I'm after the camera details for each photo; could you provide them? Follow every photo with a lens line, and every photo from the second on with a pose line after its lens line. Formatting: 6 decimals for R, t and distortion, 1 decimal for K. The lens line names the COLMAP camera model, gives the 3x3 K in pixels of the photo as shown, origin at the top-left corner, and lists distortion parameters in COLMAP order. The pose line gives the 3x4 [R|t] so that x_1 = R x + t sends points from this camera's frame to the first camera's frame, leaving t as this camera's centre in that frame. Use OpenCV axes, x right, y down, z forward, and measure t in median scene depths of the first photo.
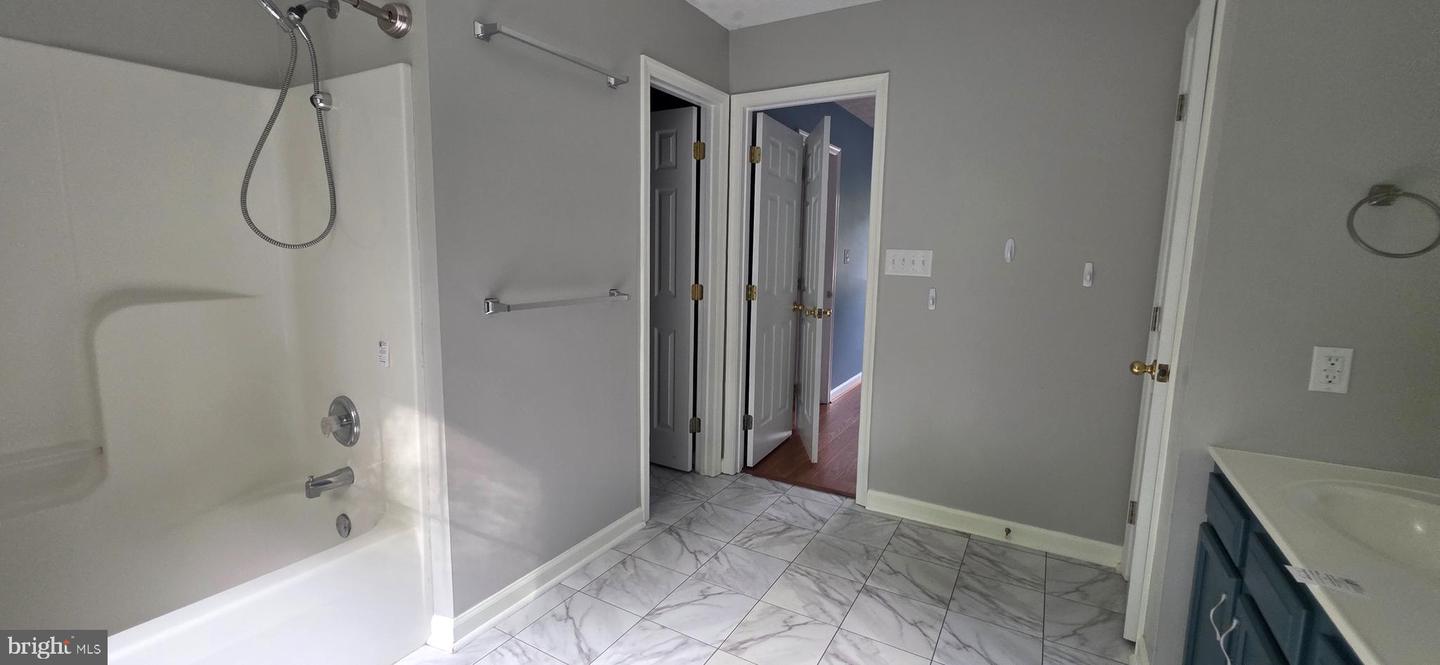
lens RADIAL K [[591.0, 0, 717.6], [0, 591.0, 298.1], [0, 0, 1]] dist [0.000732, -0.000040]
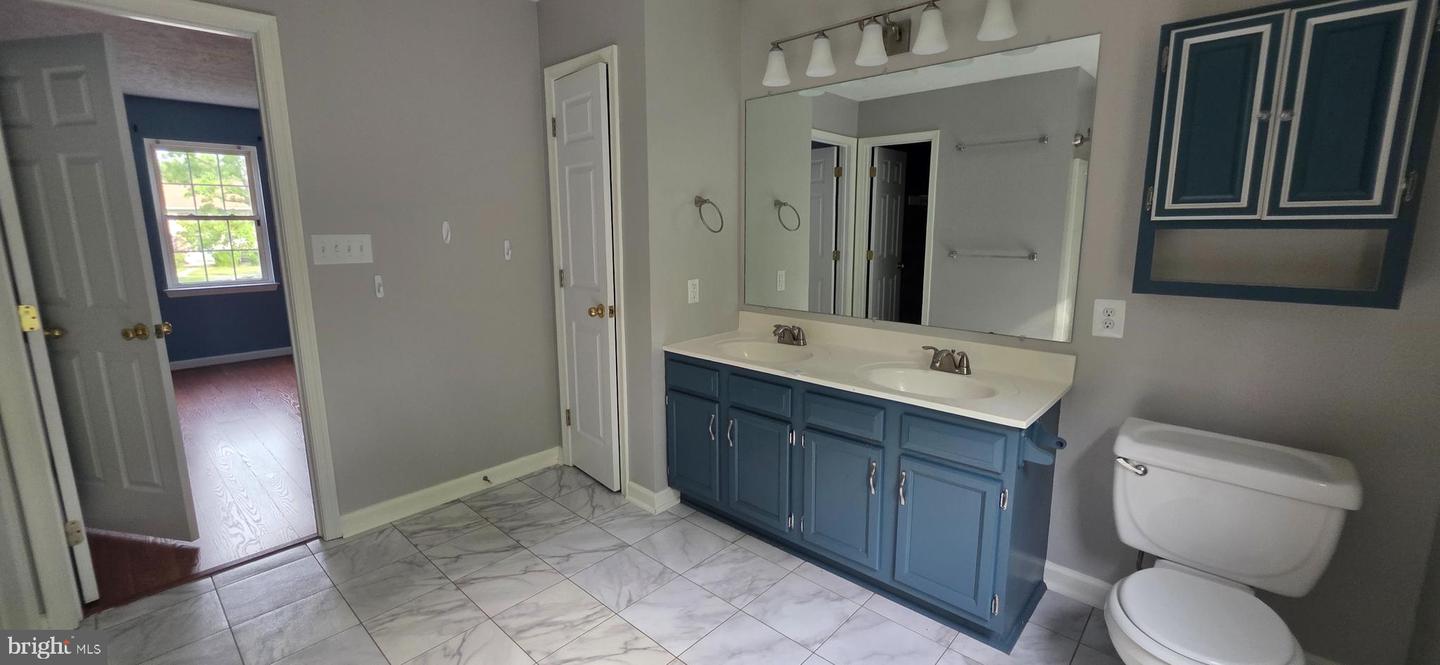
lens RADIAL K [[573.5, 0, 724.6], [0, 573.5, 326.4], [0, 0, 1]] dist [0.001485, 0.000146]
pose [[0.208004, -0.188034, 0.959884, -0.486129], [0.094436, 0.980624, 0.171633, -0.049259], [-0.973559, 0.054947, 0.221731, 0.327577]]
